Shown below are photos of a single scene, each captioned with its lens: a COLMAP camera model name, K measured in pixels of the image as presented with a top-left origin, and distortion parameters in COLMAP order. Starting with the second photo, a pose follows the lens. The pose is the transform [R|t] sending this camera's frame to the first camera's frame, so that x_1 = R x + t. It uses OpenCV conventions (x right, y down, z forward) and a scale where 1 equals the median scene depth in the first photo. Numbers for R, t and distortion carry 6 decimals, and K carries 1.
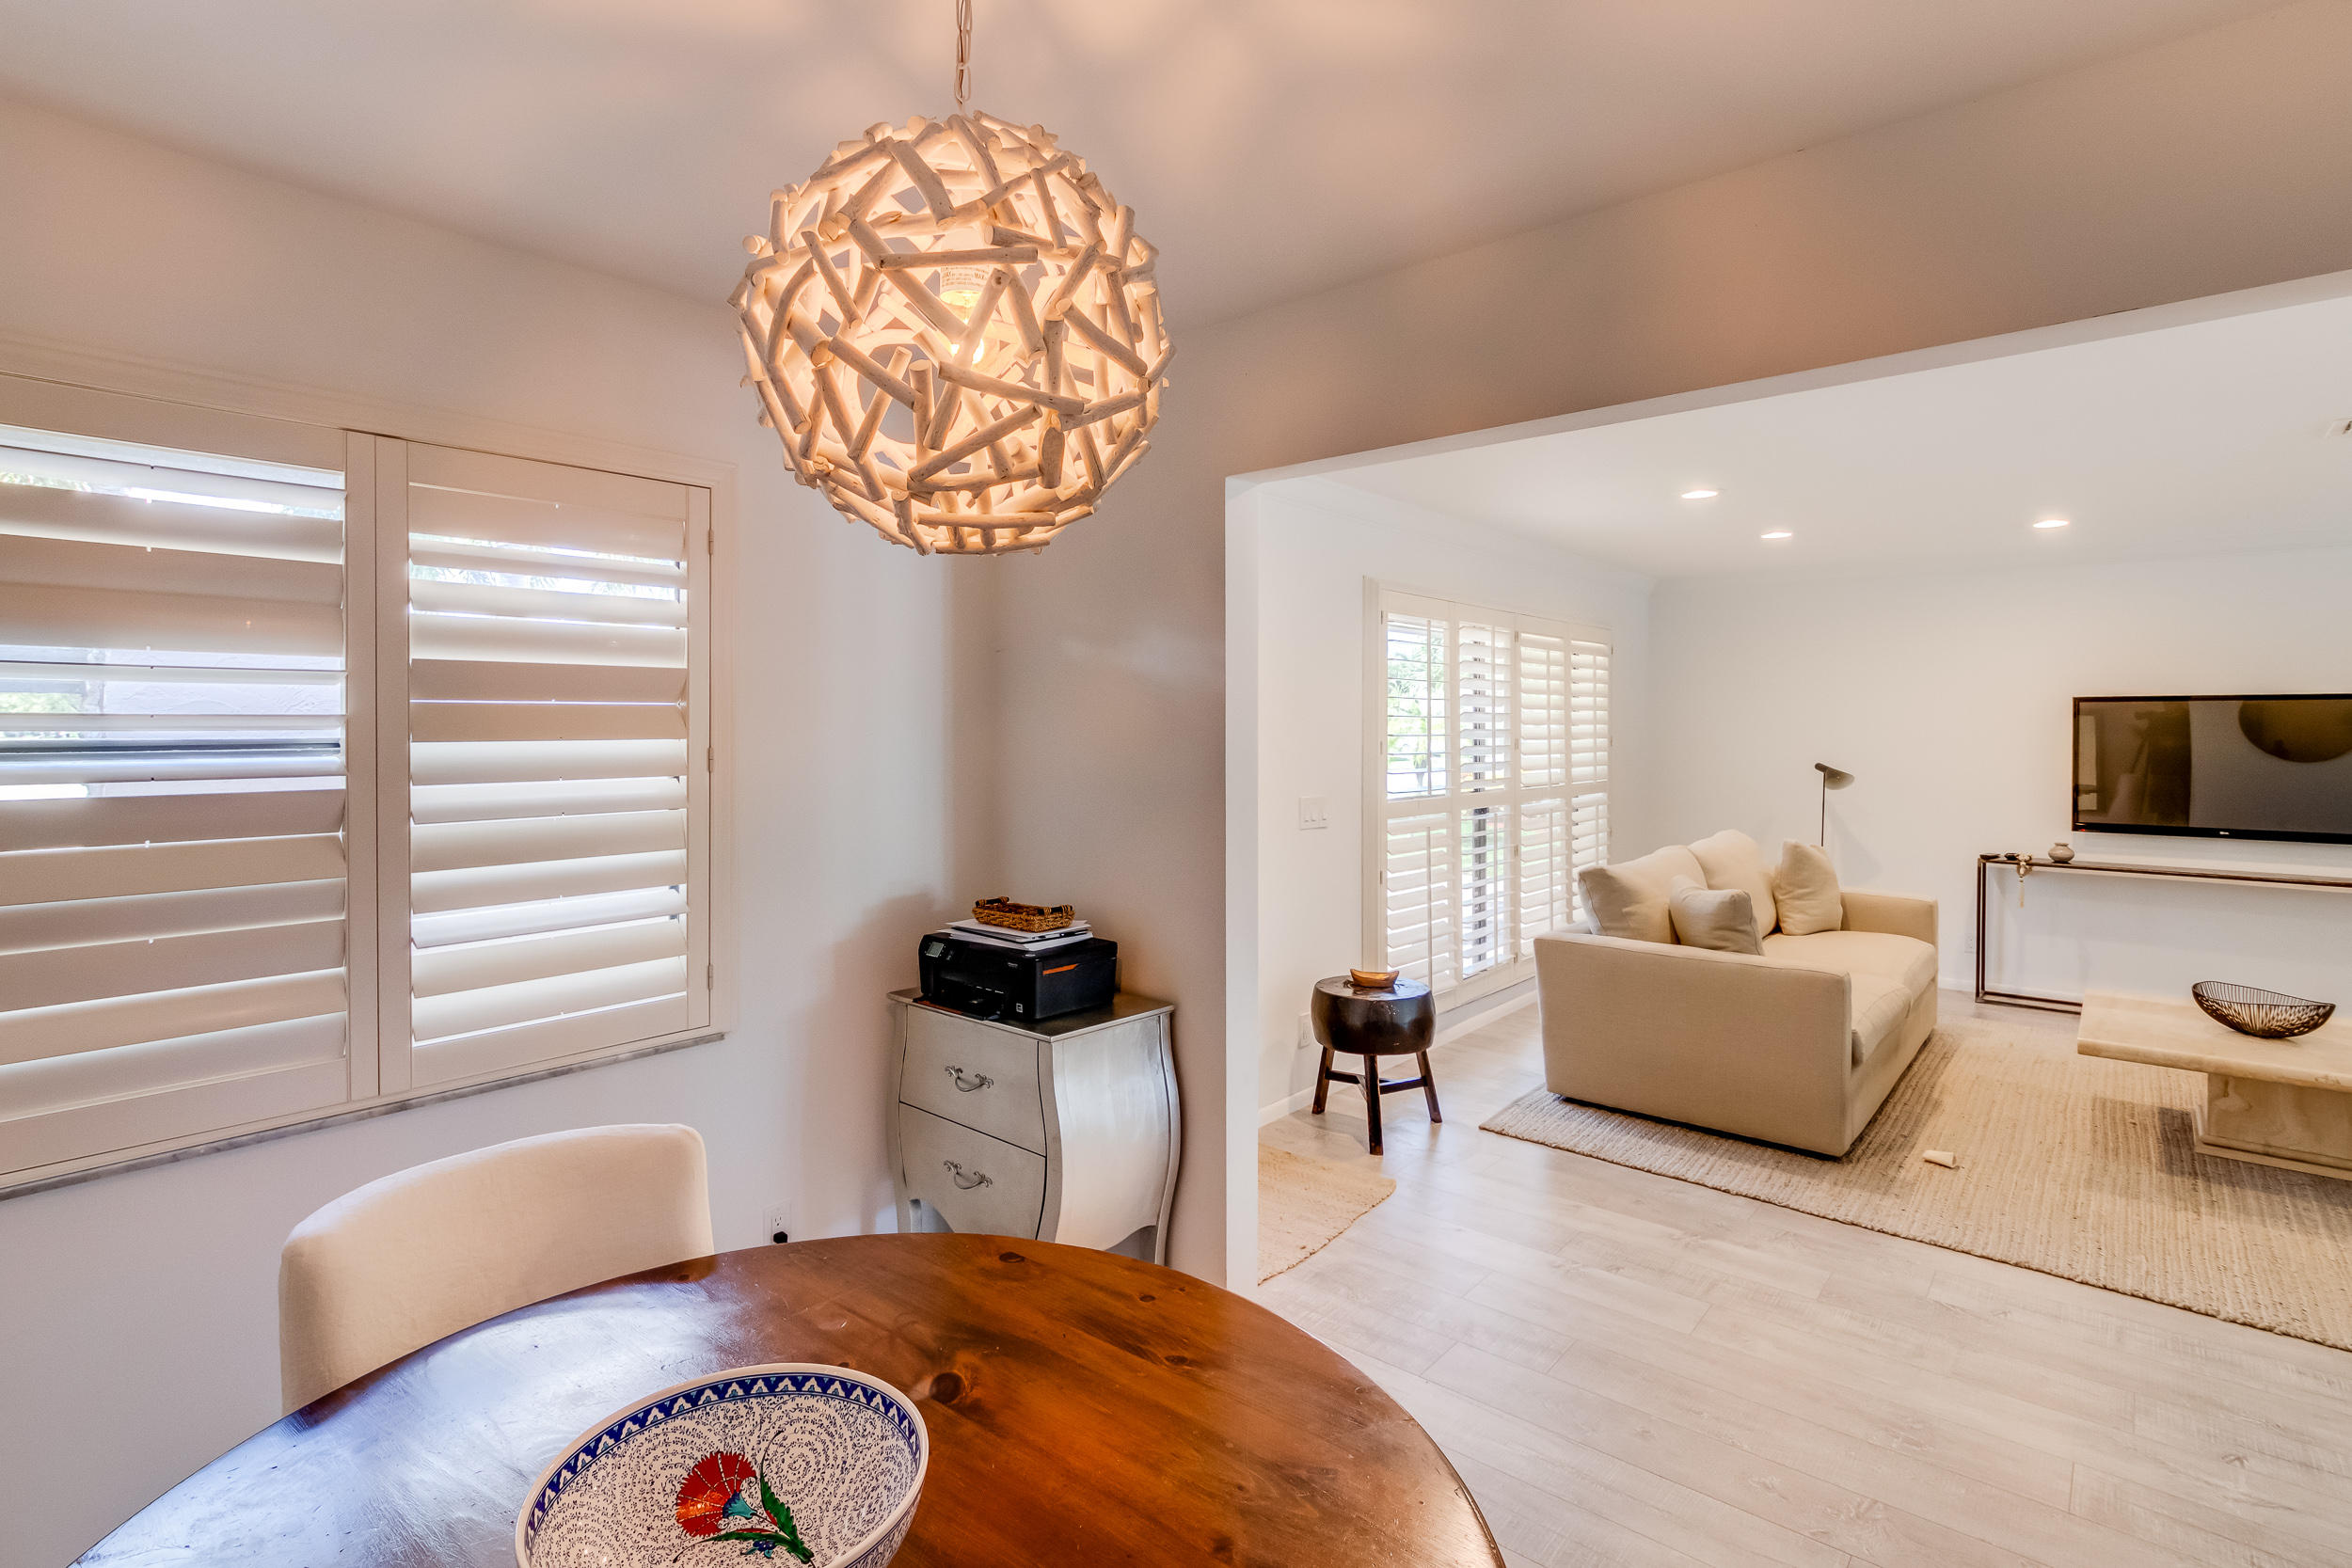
lens RADIAL K [[1158.3, 0, 1183.4], [0, 1158.3, 740.8], [0, 0, 1]] dist [0.016141, -0.004992]
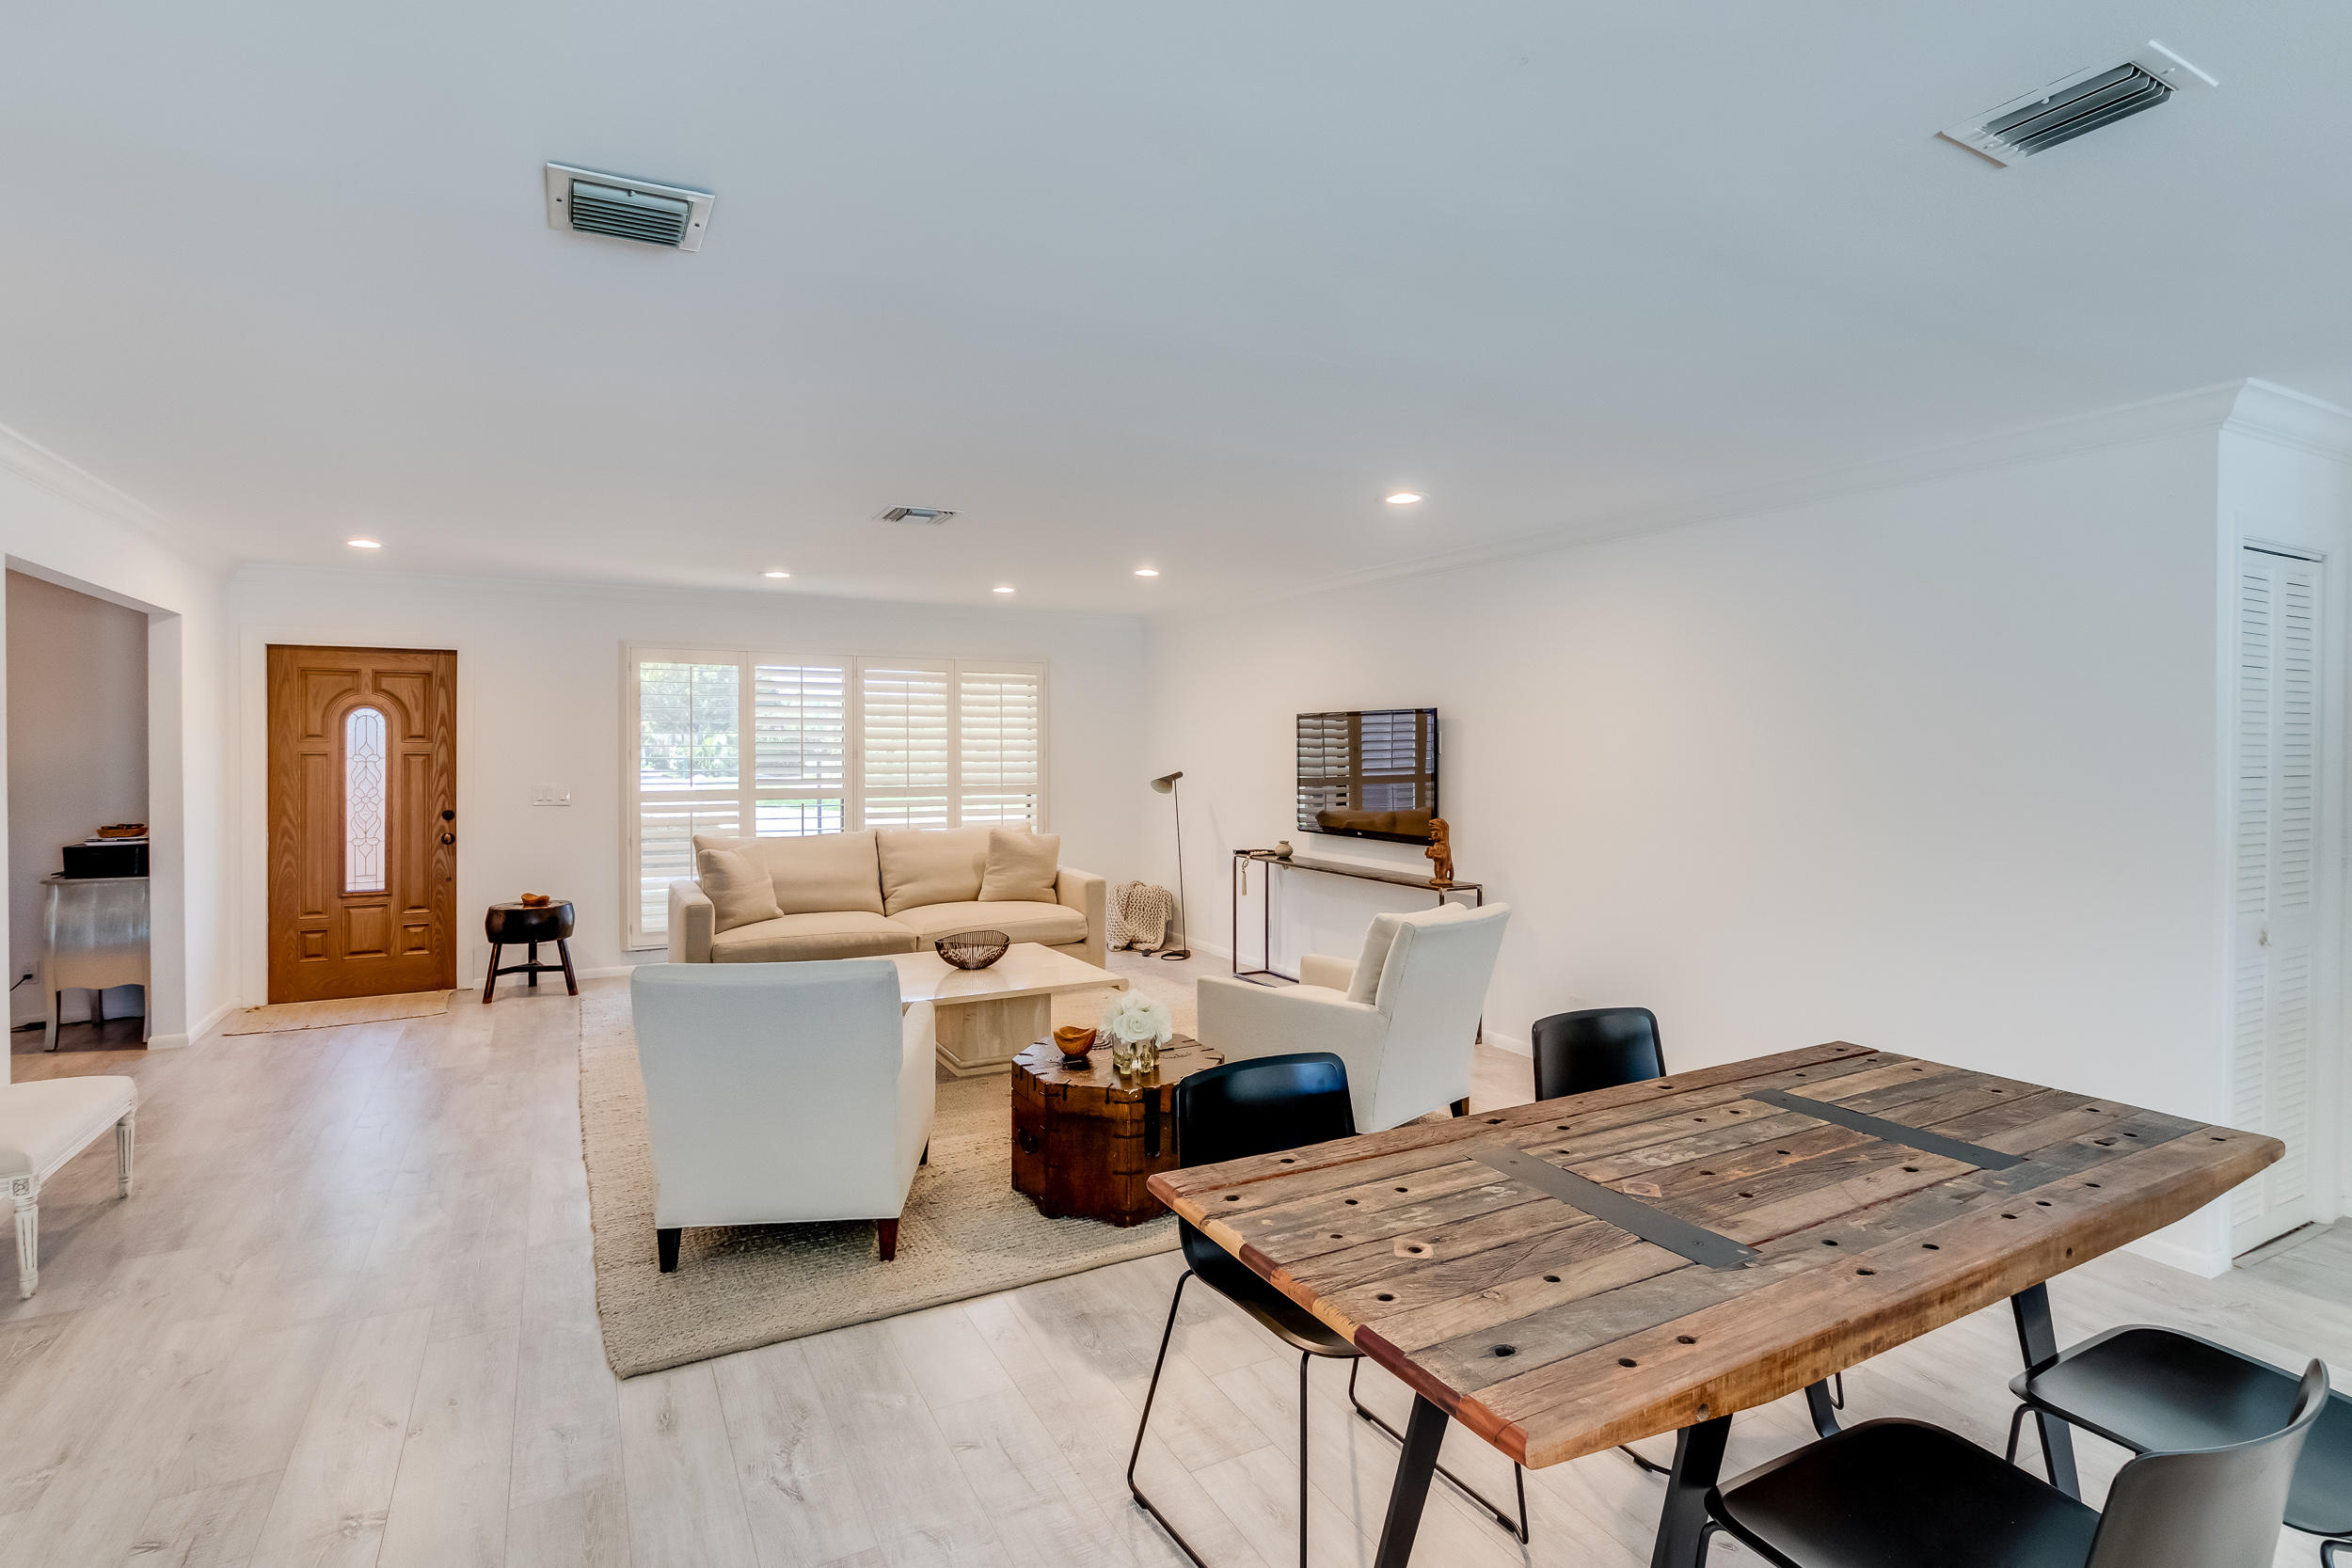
lens RADIAL K [[1158.3, 0, 1183.7], [0, 1158.3, 751.3], [0, 0, 1]] dist [0.016141, -0.004992]
pose [[0.919614, 0.000327, -0.392824, 1.599142], [-0.000587, 1.000000, -0.000542, 0.000186], [0.392824, 0.000729, 0.919614, -0.124581]]
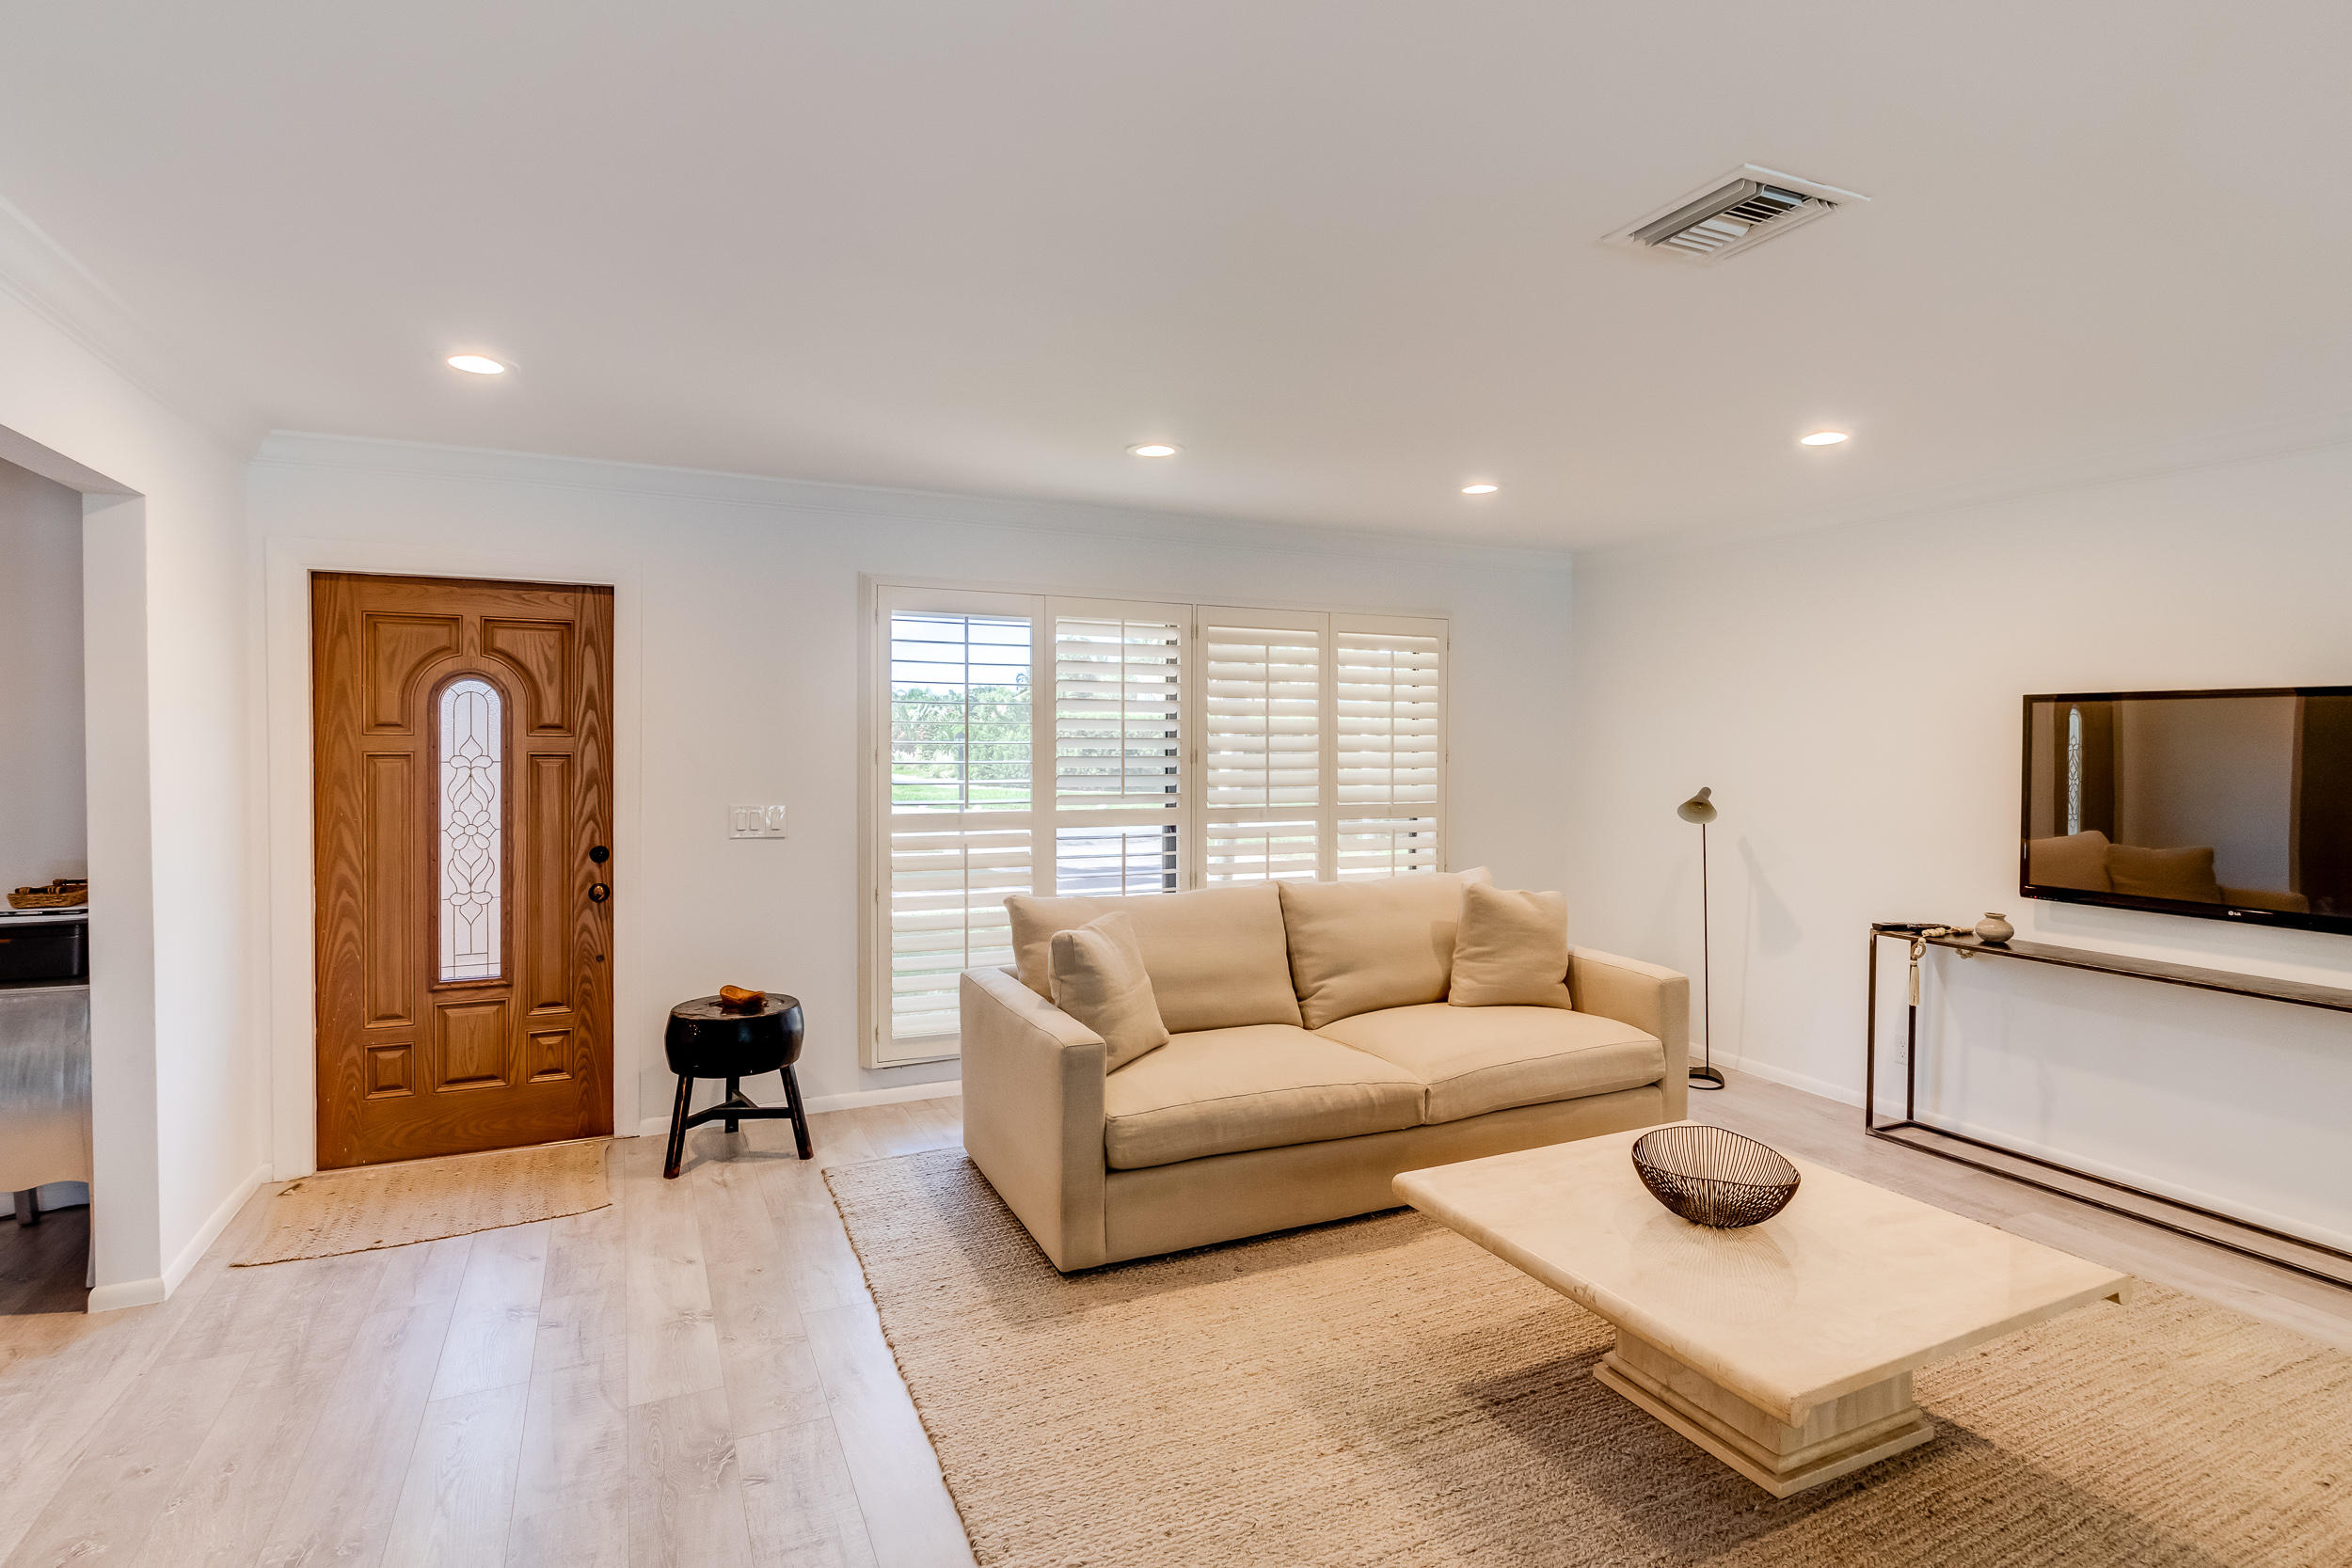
lens RADIAL K [[1158.3, 0, 1178.7], [0, 1158.3, 763.0], [0, 0, 1]] dist [0.016141, -0.004992]
pose [[0.899720, 0.012489, -0.436289, 0.898108], [-0.006544, 0.999864, 0.015127, -0.007873], [0.436419, -0.010755, 0.899679, 0.287199]]
